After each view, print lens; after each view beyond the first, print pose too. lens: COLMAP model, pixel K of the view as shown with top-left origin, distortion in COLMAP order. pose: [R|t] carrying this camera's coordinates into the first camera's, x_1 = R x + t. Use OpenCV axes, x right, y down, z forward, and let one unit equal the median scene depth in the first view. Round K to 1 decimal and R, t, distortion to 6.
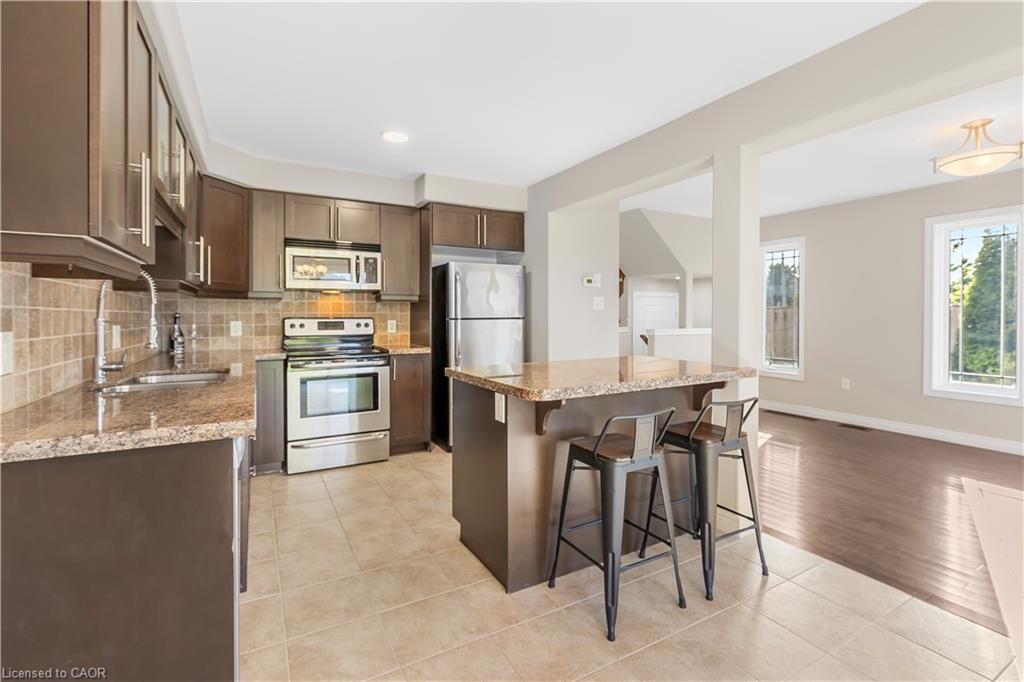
lens RADIAL K [[463.6, 0, 510.6], [0, 463.6, 315.3], [0, 0, 1]] dist [-0.000173, -0.000331]
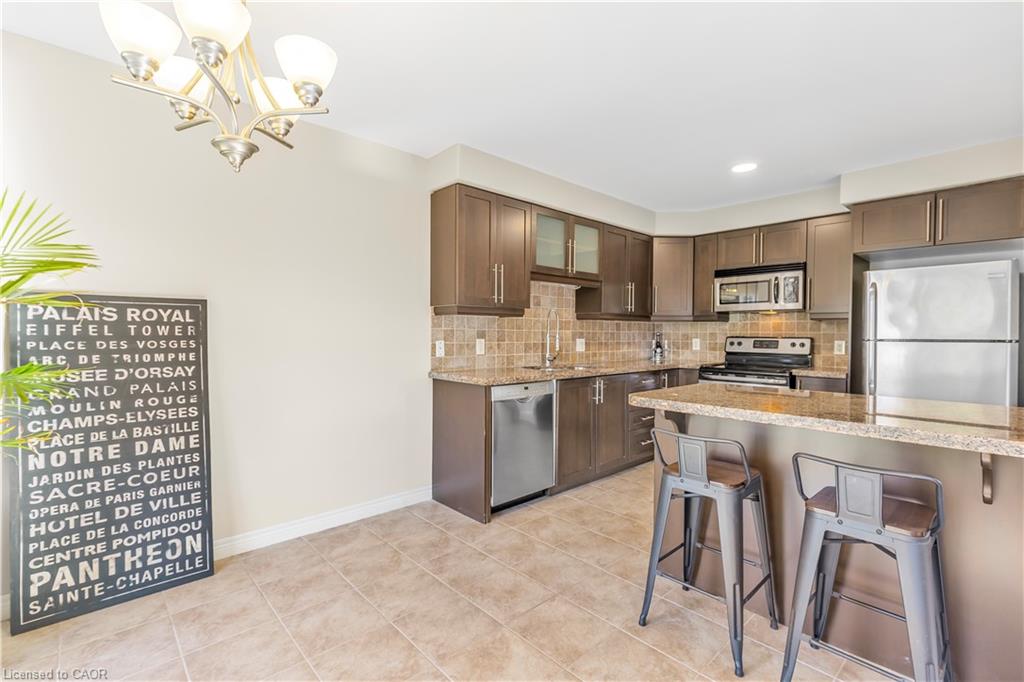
lens RADIAL K [[458.2, 0, 513.4], [0, 458.2, 337.2], [0, 0, 1]] dist [0.000104, 0.000051]
pose [[0.242299, 0.012291, -0.970124, 0.537762], [-0.007255, 0.999915, 0.010857, -0.001519], [0.970174, 0.004407, 0.242368, 0.191810]]
